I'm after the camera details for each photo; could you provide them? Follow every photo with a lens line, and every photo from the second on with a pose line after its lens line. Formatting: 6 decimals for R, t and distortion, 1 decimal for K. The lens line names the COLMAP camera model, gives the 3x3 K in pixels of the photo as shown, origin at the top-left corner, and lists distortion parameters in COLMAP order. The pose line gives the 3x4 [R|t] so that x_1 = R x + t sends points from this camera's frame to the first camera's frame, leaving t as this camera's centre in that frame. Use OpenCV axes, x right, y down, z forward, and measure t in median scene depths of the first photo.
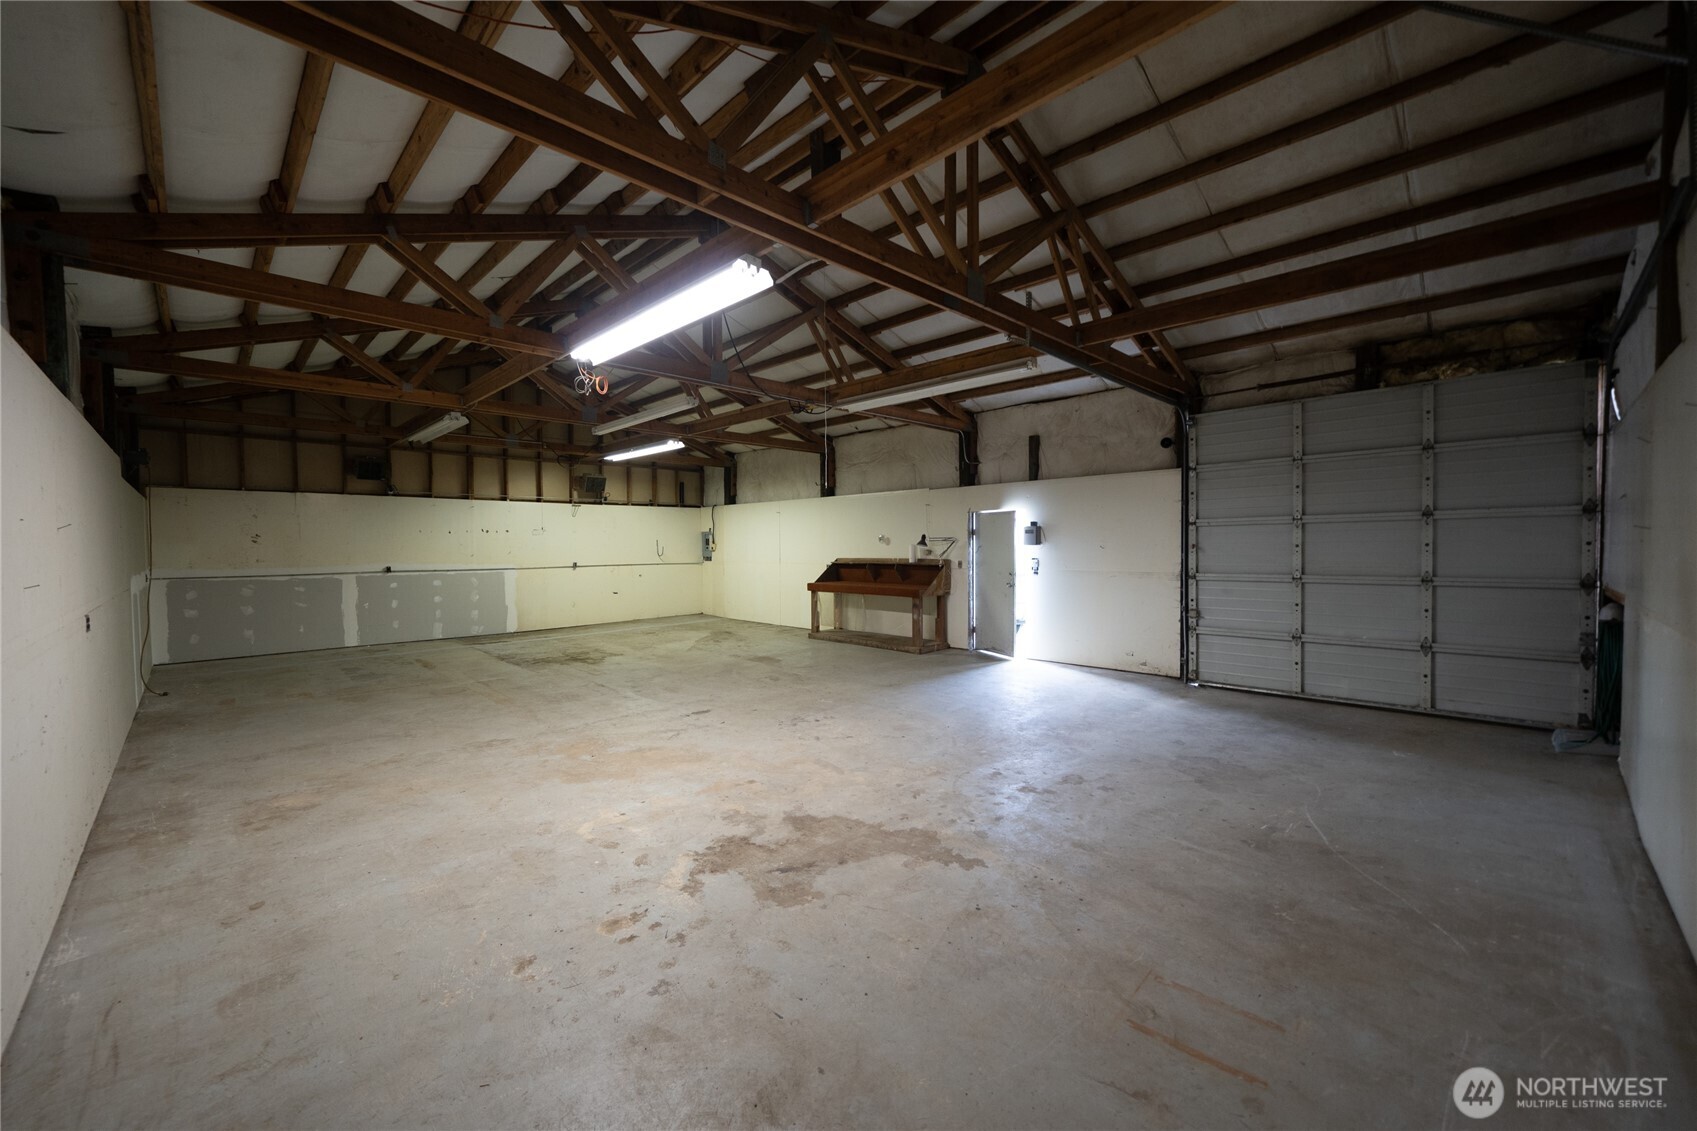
lens RADIAL K [[657.2, 0, 835.2], [0, 657.2, 555.8], [0, 0, 1]] dist [-0.011879, 0.003539]
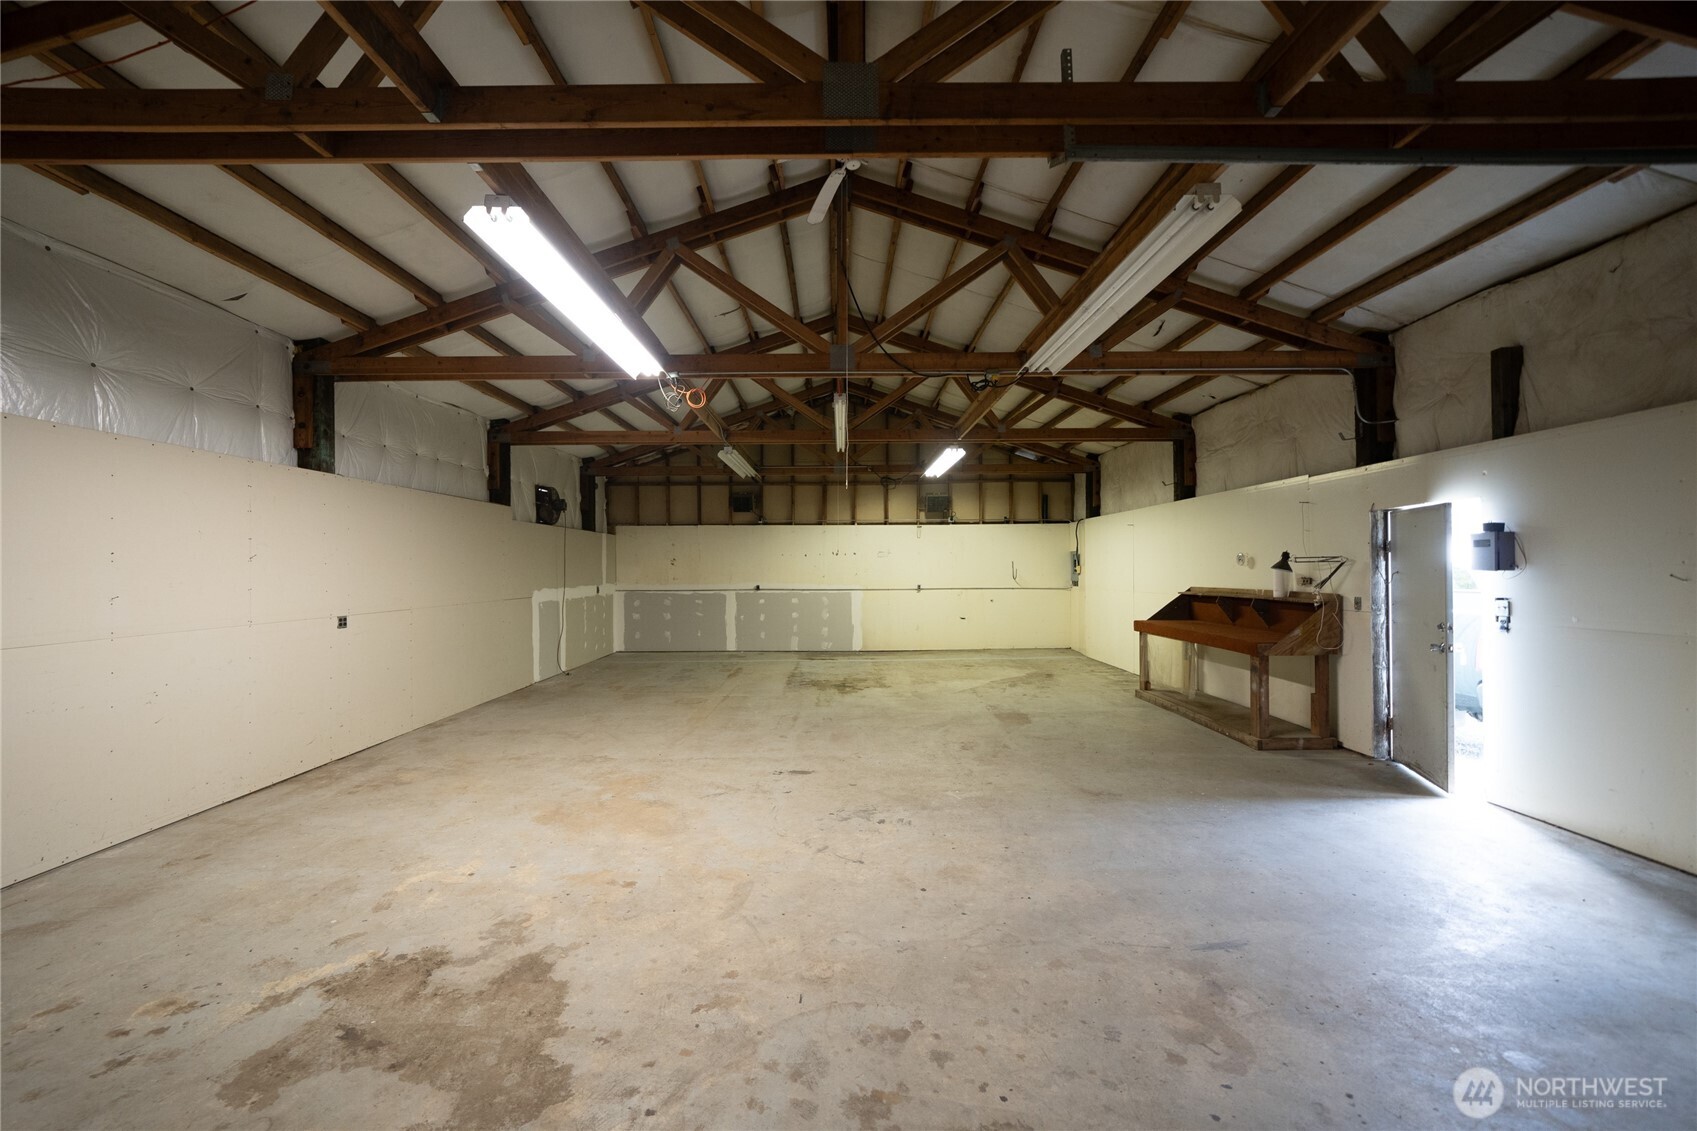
lens RADIAL K [[657.2, 0, 835.6], [0, 657.2, 556.7], [0, 0, 1]] dist [-0.011879, 0.003539]
pose [[0.715259, -0.008543, -0.698807, 0.423268], [-0.012014, 0.999627, -0.024517, -0.013017], [0.698756, 0.025931, 0.714890, 0.455244]]
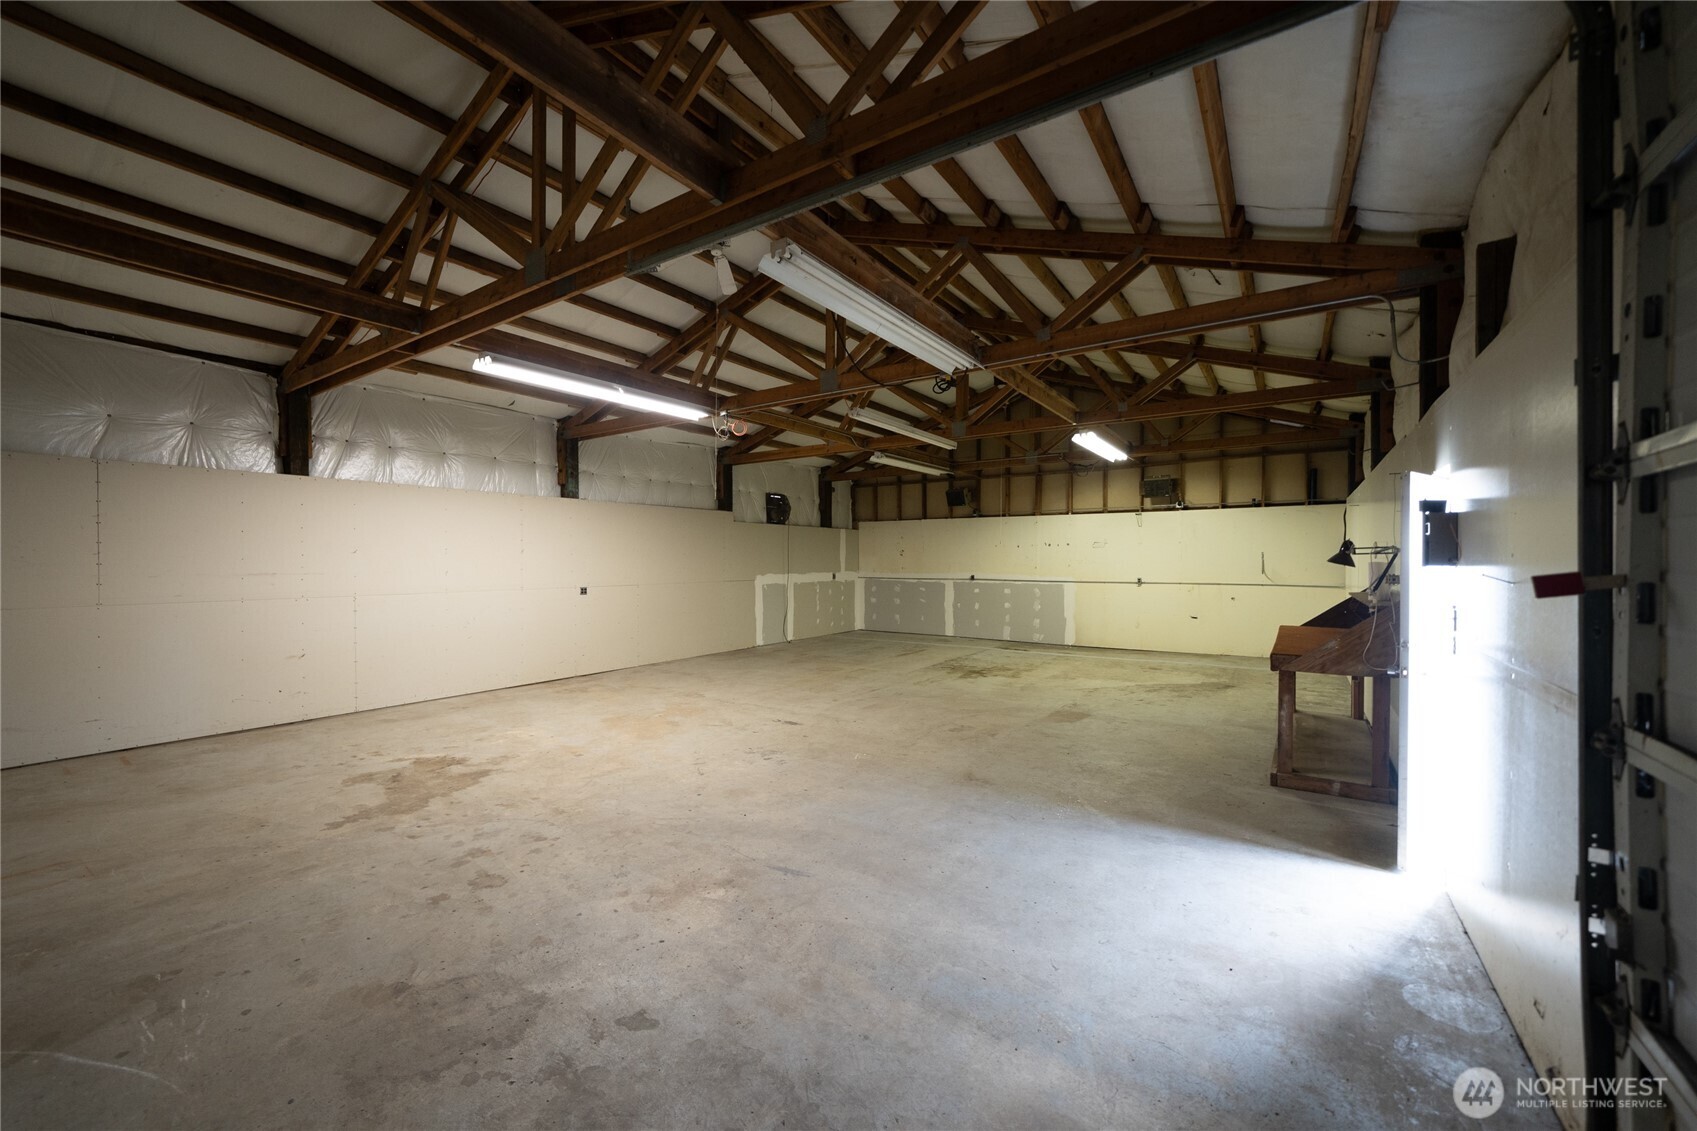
lens RADIAL K [[657.2, 0, 833.3], [0, 657.2, 560.6], [0, 0, 1]] dist [-0.011879, 0.003539]
pose [[0.190018, 0.009111, -0.981738, 0.848148], [-0.018431, 0.999814, 0.005712, -0.023130], [0.981608, 0.017009, 0.190151, 0.905337]]
